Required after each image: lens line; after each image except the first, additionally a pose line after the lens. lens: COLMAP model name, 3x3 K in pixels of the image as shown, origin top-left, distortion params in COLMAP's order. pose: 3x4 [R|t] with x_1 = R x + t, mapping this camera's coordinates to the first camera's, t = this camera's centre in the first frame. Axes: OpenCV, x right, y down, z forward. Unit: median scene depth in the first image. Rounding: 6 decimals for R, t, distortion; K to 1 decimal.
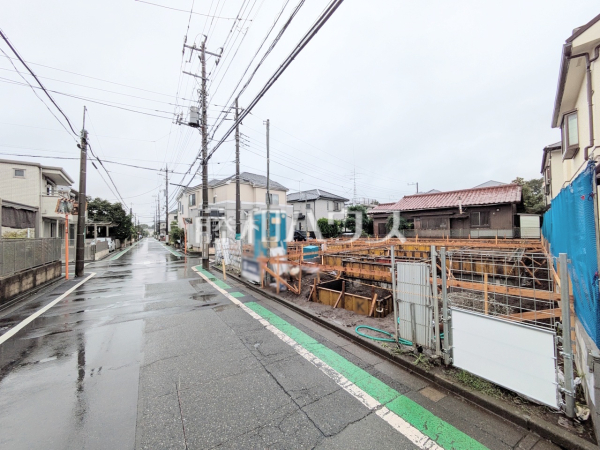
lens RADIAL K [[238.6, 0, 298.3], [0, 238.6, 227.6], [0, 0, 1]] dist [0.005808, -0.001426]
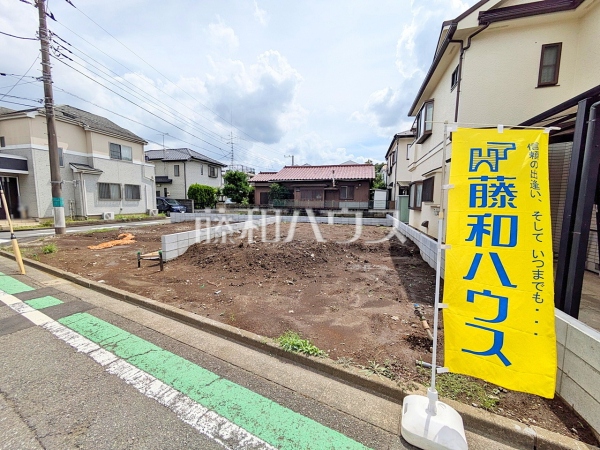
lens RADIAL K [[238.6, 0, 298.4], [0, 238.6, 226.2], [0, 0, 1]] dist [0.005808, -0.001426]
pose [[0.868168, -0.023073, 0.495734, -0.008719], [-0.034250, 0.993751, 0.106233, 0.013352], [-0.495088, -0.109207, 0.861952, 0.129068]]
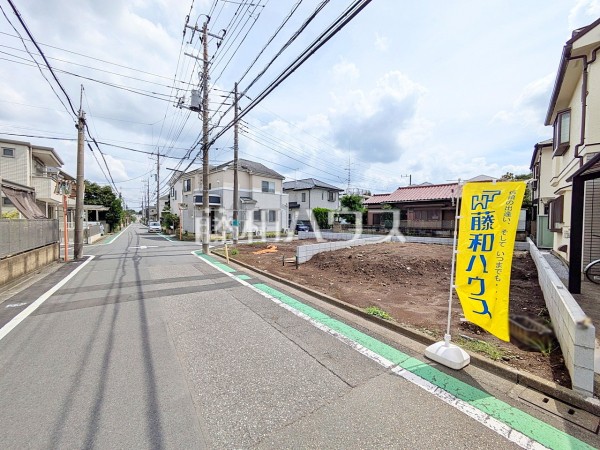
lens RADIAL K [[238.6, 0, 295.4], [0, 238.6, 227.7], [0, 0, 1]] dist [0.005808, -0.001426]
pose [[0.999288, 0.023115, 0.029818, -0.034880], [-0.024443, 0.998690, 0.044954, 0.006162], [-0.028740, -0.045651, 0.998544, -0.022087]]
